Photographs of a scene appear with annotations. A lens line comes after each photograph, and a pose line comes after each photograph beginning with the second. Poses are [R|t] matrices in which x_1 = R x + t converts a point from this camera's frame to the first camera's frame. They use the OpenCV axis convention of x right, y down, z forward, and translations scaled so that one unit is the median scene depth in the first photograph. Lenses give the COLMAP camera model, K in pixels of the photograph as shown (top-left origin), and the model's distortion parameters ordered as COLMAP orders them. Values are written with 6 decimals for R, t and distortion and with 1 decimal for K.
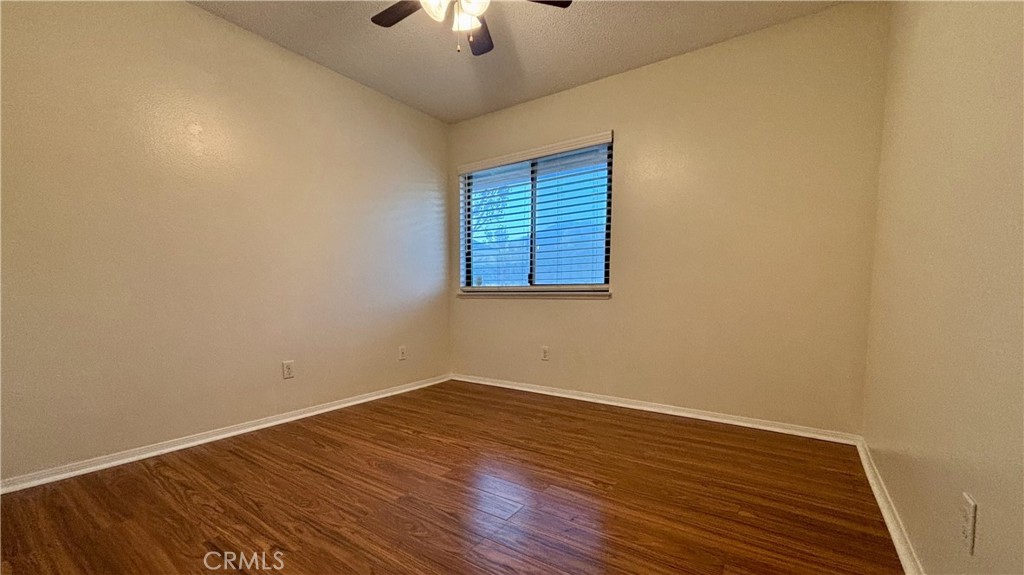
lens RADIAL K [[408.2, 0, 520.3], [0, 408.2, 281.7], [0, 0, 1]] dist [0.003052, 0.000113]
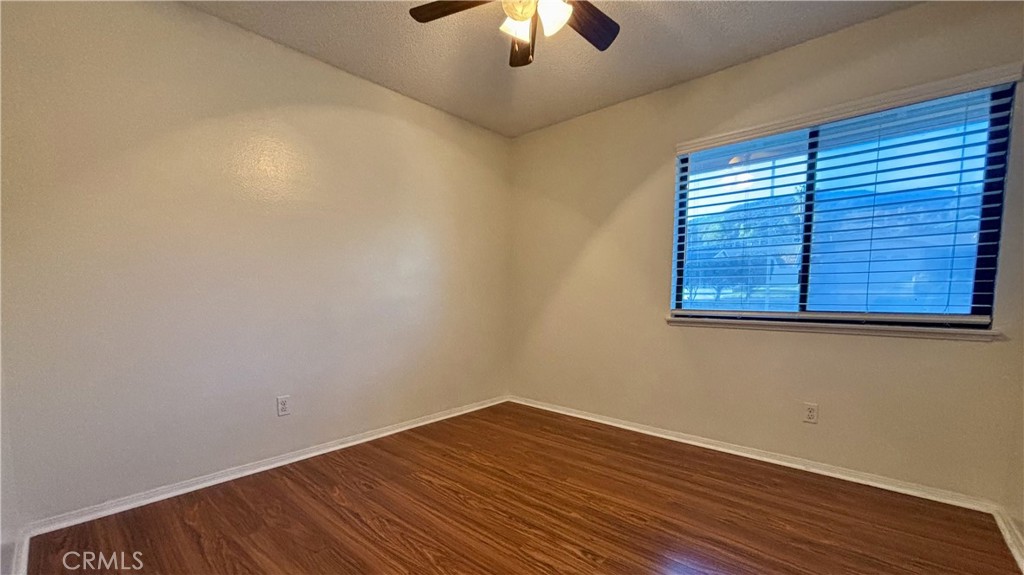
lens RADIAL K [[408.2, 0, 502.4], [0, 408.2, 295.4], [0, 0, 1]] dist [0.003052, 0.000113]
pose [[0.991181, 0.032063, -0.128577, -0.379646], [-0.033909, 0.999350, -0.012196, 0.006962], [0.128103, 0.016448, 0.991625, 0.260967]]
